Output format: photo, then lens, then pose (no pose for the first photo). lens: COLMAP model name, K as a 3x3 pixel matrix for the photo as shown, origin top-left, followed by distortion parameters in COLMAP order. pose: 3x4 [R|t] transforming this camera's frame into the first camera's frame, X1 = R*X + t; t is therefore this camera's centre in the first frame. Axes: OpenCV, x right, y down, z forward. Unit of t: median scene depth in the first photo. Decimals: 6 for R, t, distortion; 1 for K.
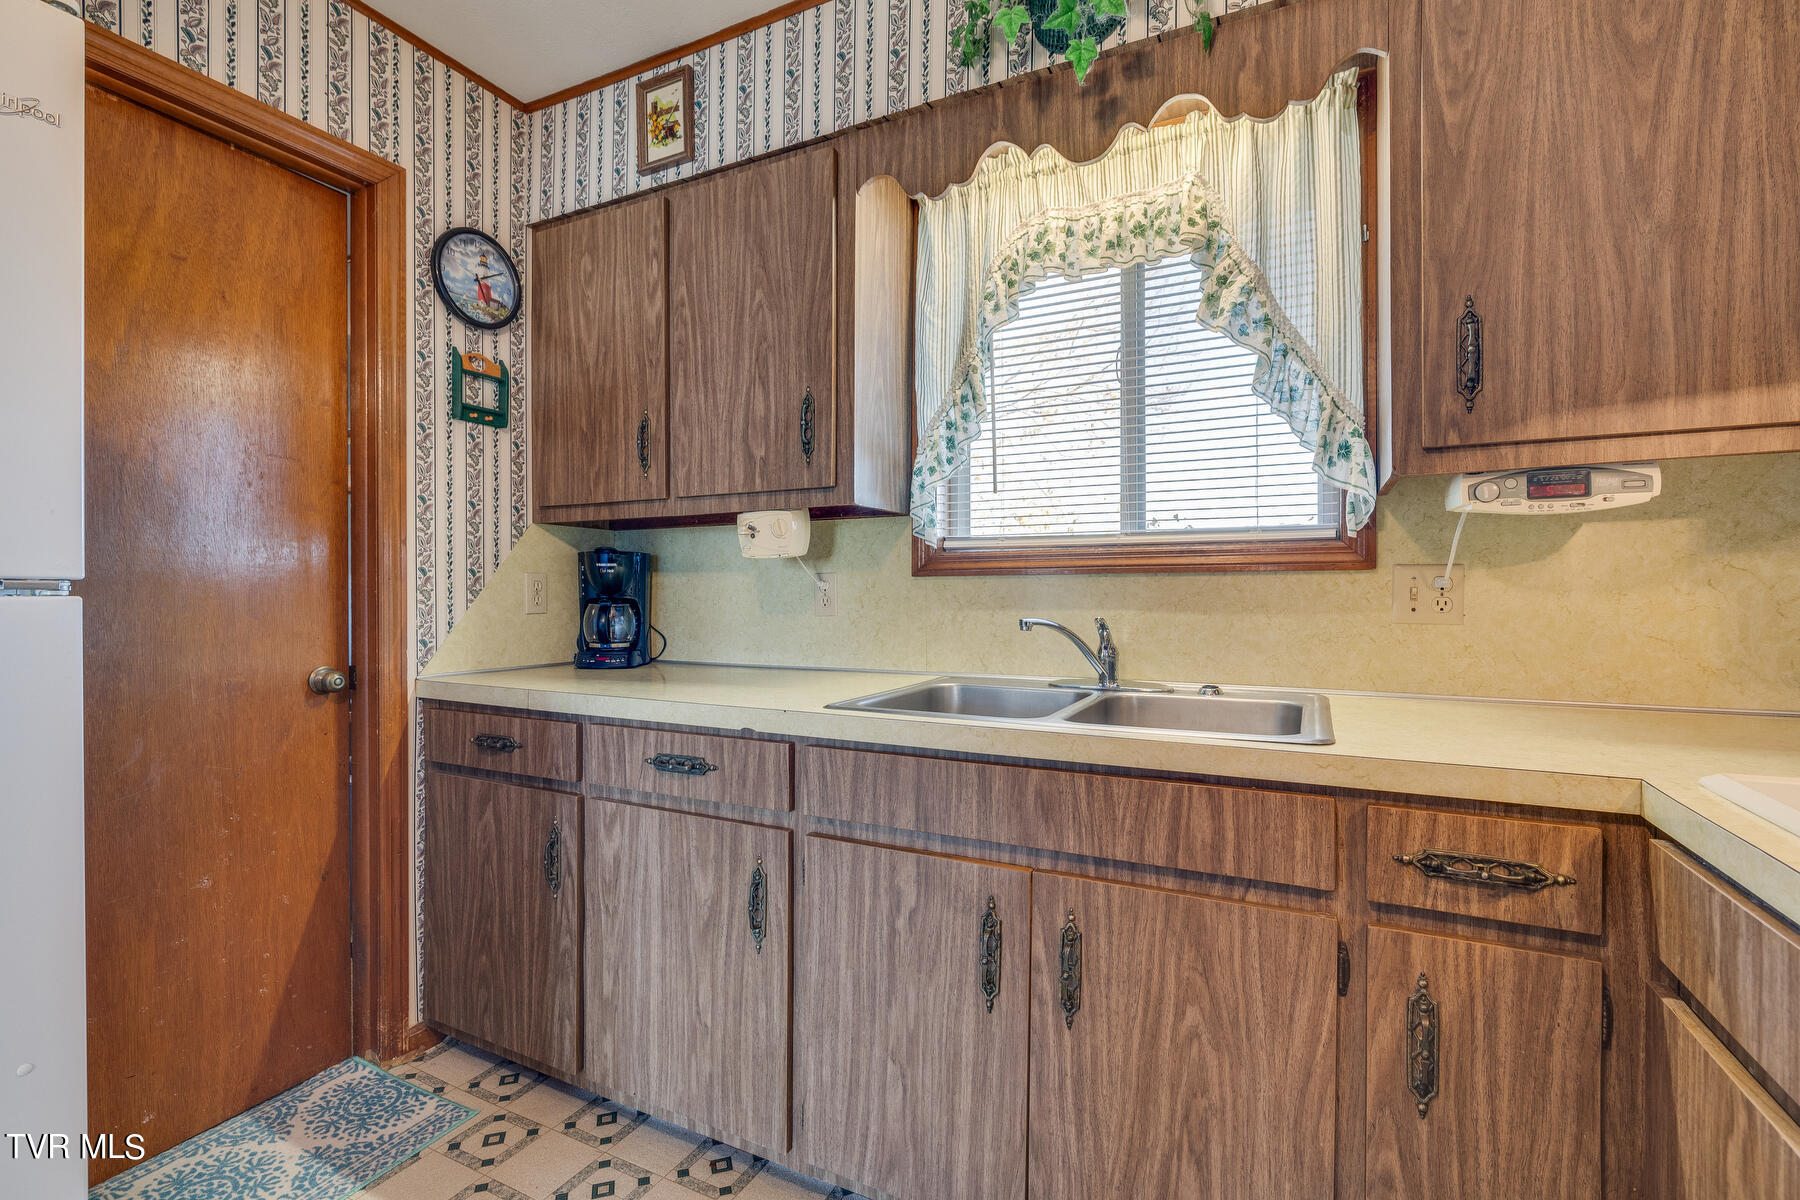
lens RADIAL K [[810.3, 0, 903.0], [0, 810.3, 596.7], [0, 0, 1]] dist [-0.010227, 0.002994]
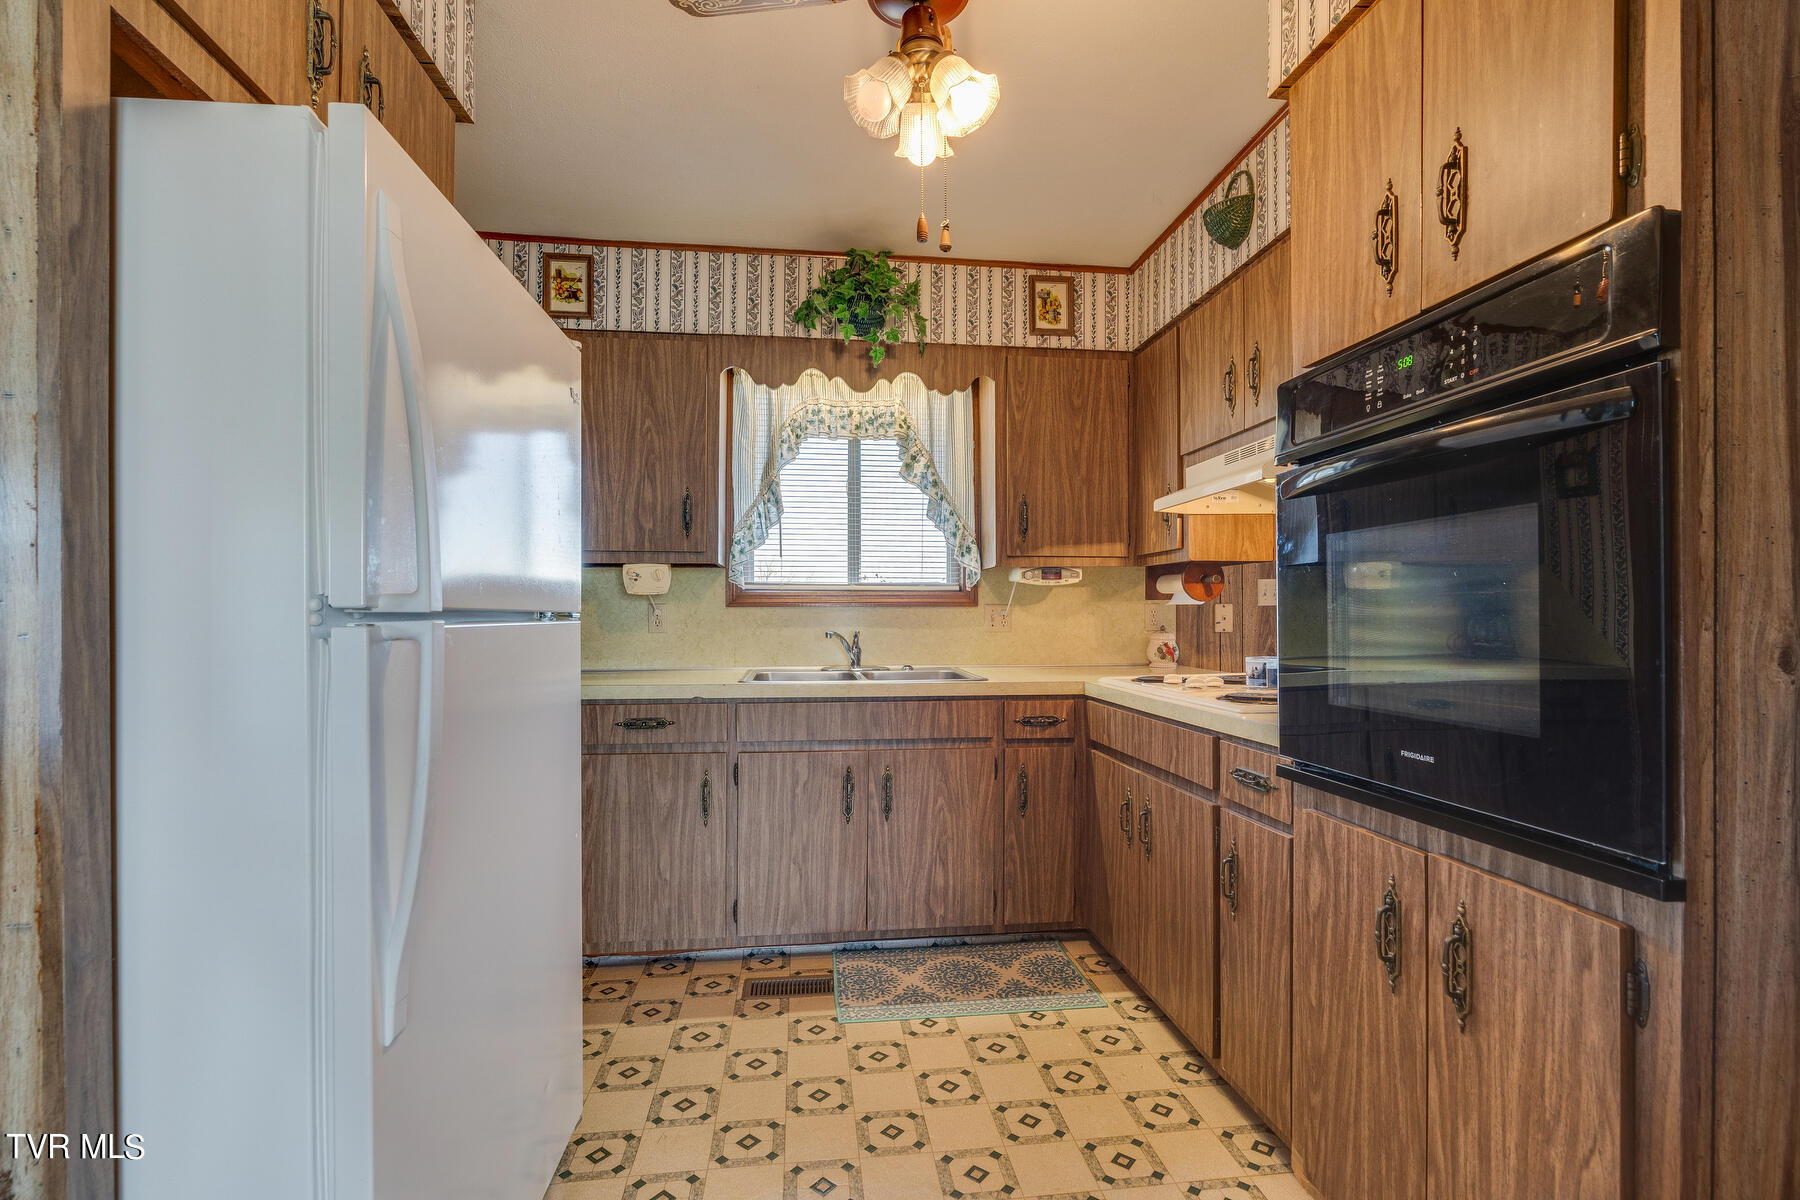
lens RADIAL K [[810.3, 0, 904.4], [0, 810.3, 613.1], [0, 0, 1]] dist [-0.010227, 0.002994]
pose [[0.827626, 0.002621, 0.561274, -0.833112], [0.001825, 0.999971, -0.007360, -0.001575], [-0.561277, 0.007116, 0.827597, -0.699973]]
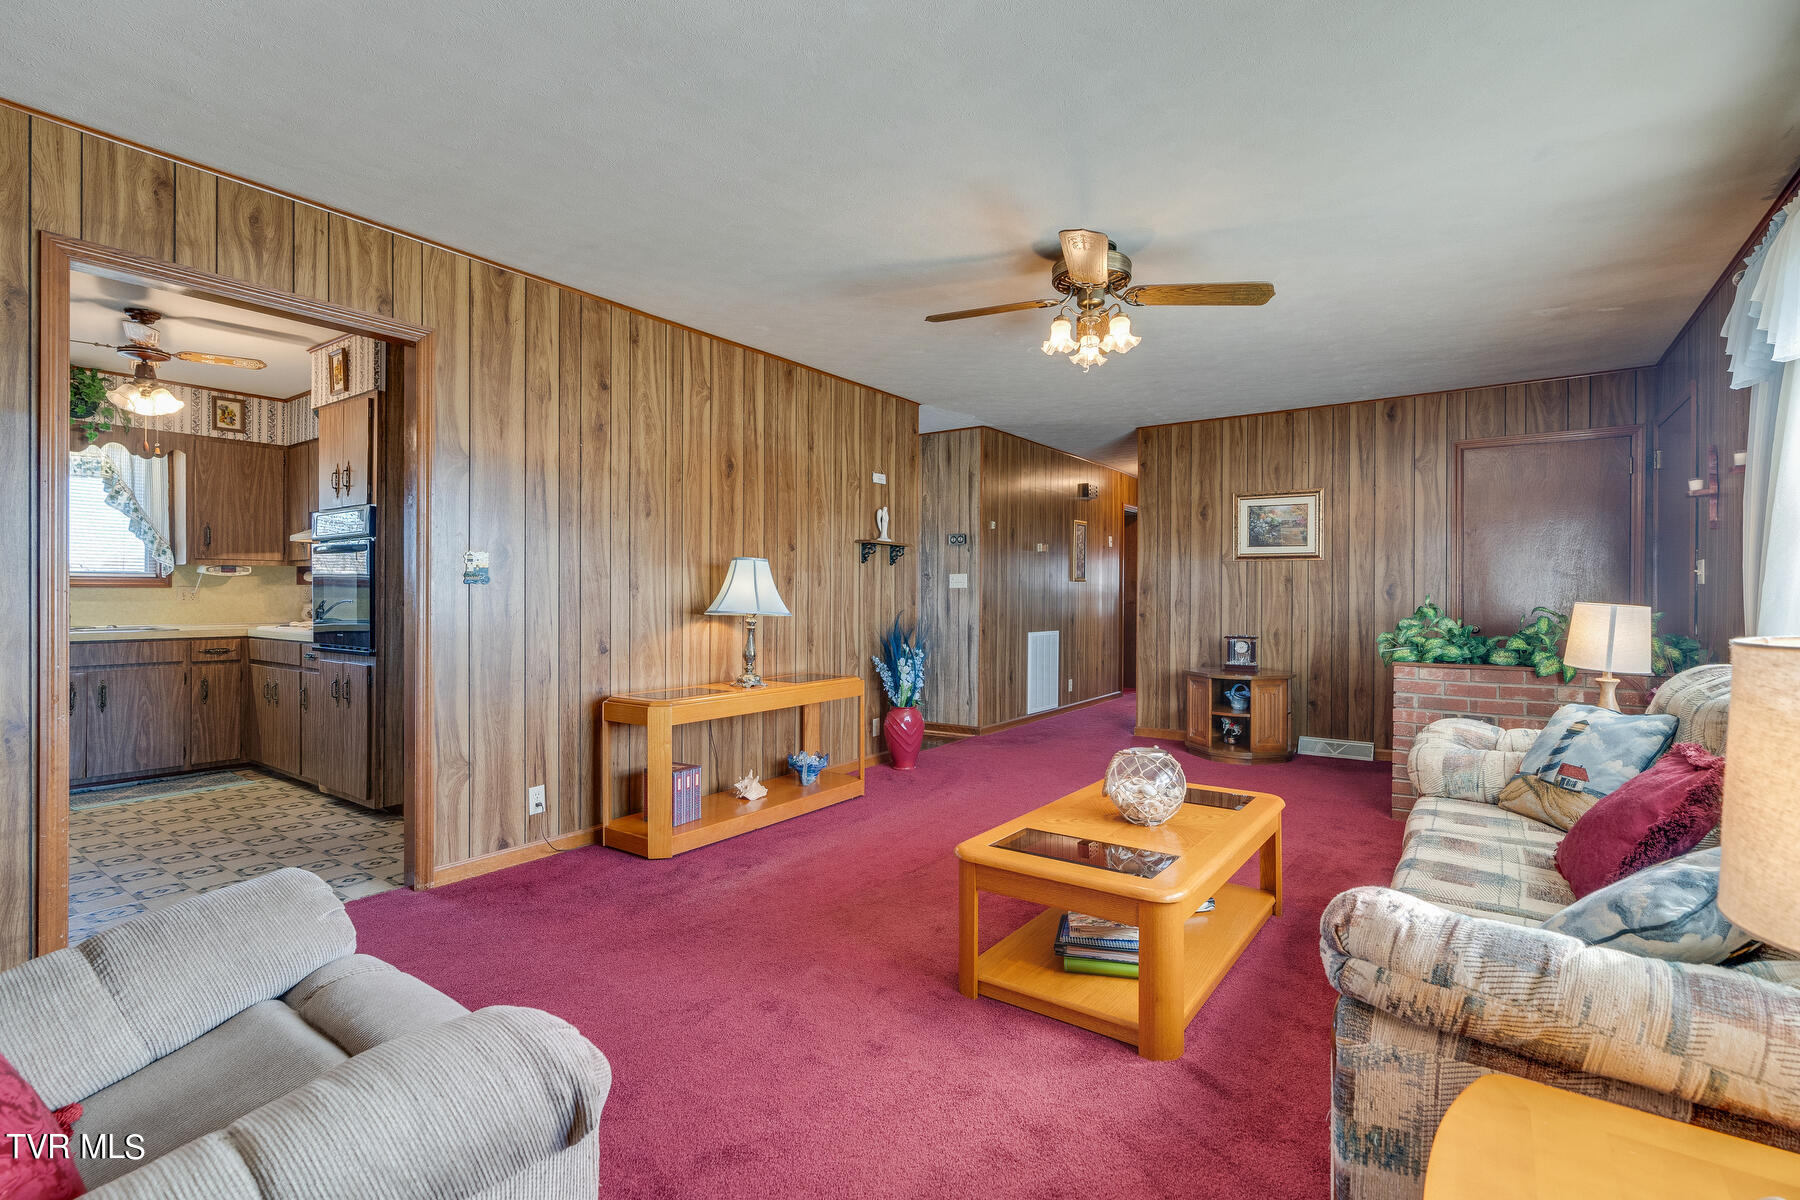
lens RADIAL K [[810.3, 0, 892.9], [0, 810.3, 594.4], [0, 0, 1]] dist [-0.010227, 0.002994]
pose [[0.151343, -0.000694, 0.988481, -2.496951], [0.001283, 0.999999, 0.000506, -0.003989], [-0.988480, 0.001192, 0.151344, -2.714382]]
